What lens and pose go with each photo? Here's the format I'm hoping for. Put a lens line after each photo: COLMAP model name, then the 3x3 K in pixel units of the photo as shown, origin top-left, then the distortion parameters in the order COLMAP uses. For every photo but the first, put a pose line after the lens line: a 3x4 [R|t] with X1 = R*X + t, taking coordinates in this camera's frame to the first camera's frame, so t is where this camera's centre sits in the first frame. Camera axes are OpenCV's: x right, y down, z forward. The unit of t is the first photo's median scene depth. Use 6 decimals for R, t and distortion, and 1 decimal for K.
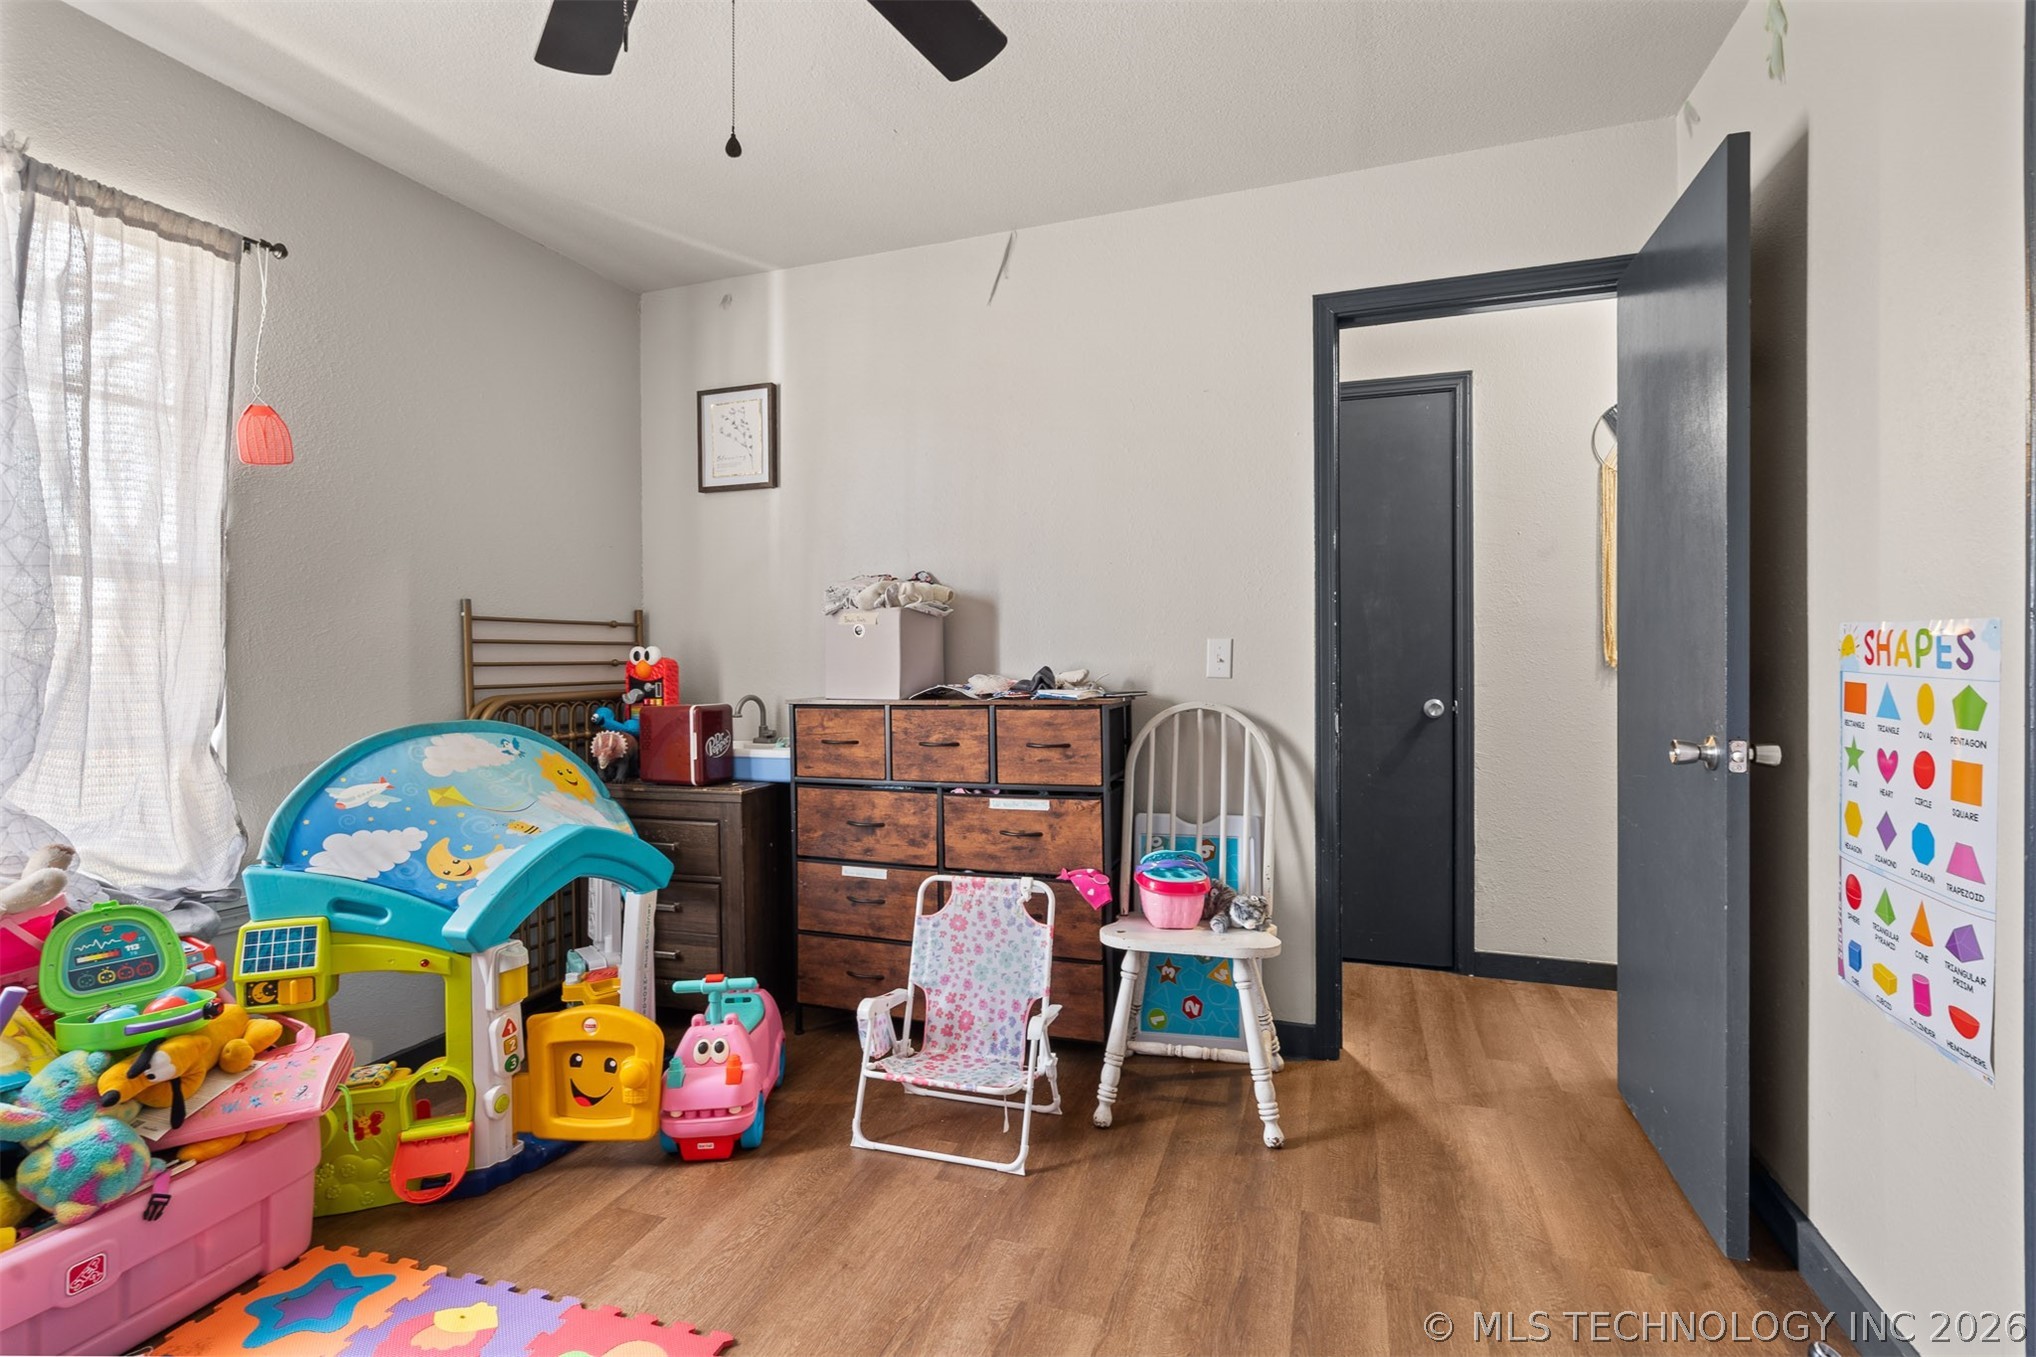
lens RADIAL K [[961.6, 0, 1018.0], [0, 961.6, 678.5], [0, 0, 1]] dist [0.000665, -0.000041]
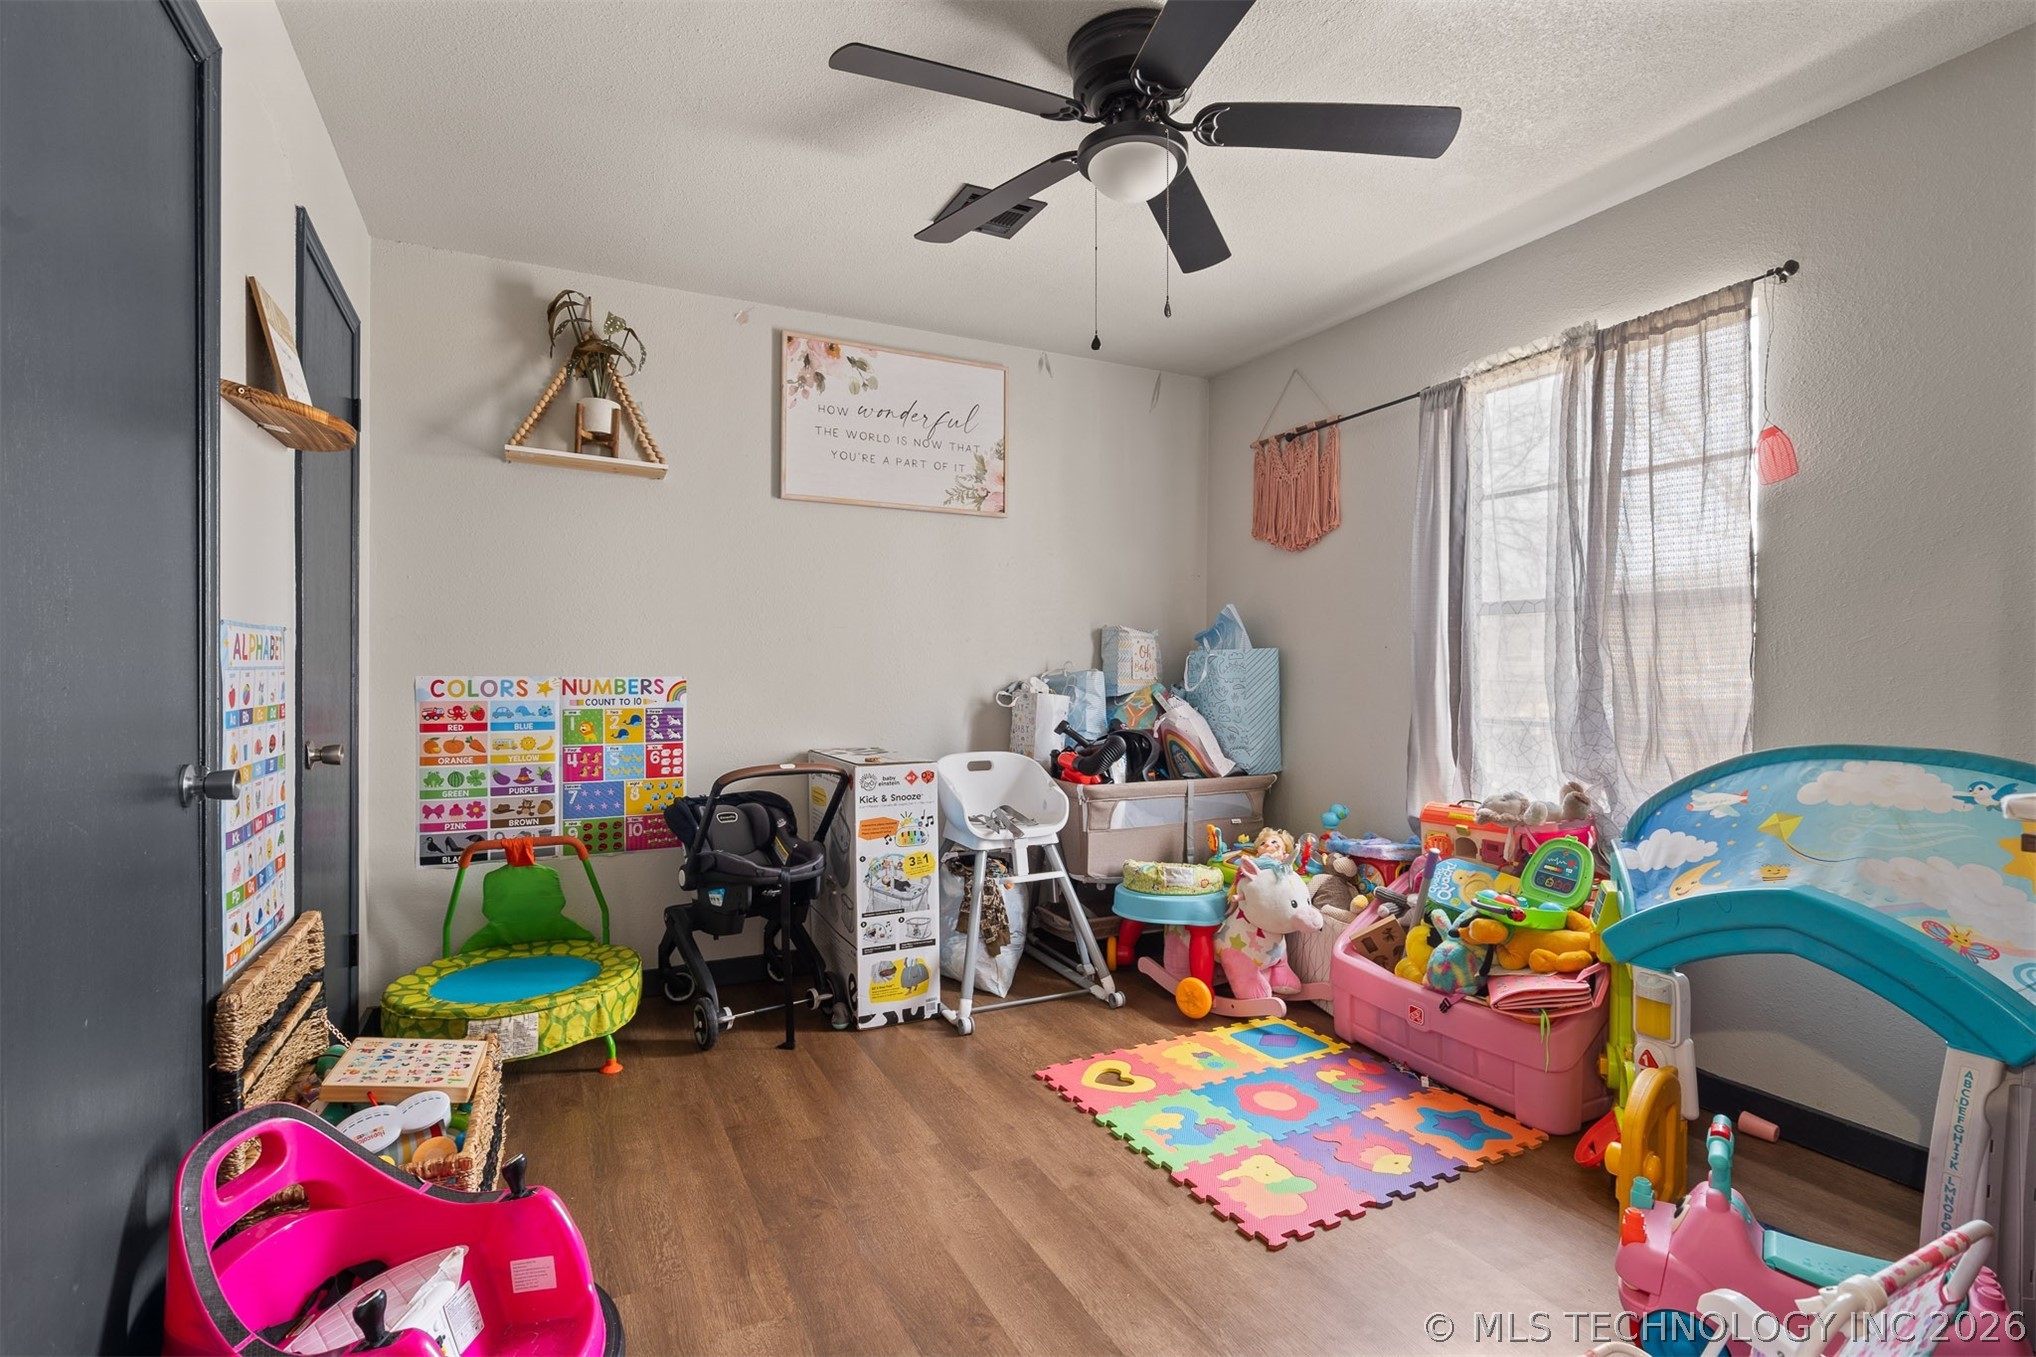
lens RADIAL K [[940.4, 0, 1014.4], [0, 940.4, 690.3], [0, 0, 1]] dist [-0.002648, -0.000020]
pose [[-0.697707, 0.022645, -0.716025, 0.650139], [-0.009234, 0.999133, 0.040596, -0.037823], [0.716324, 0.034936, -0.696893, 1.375008]]
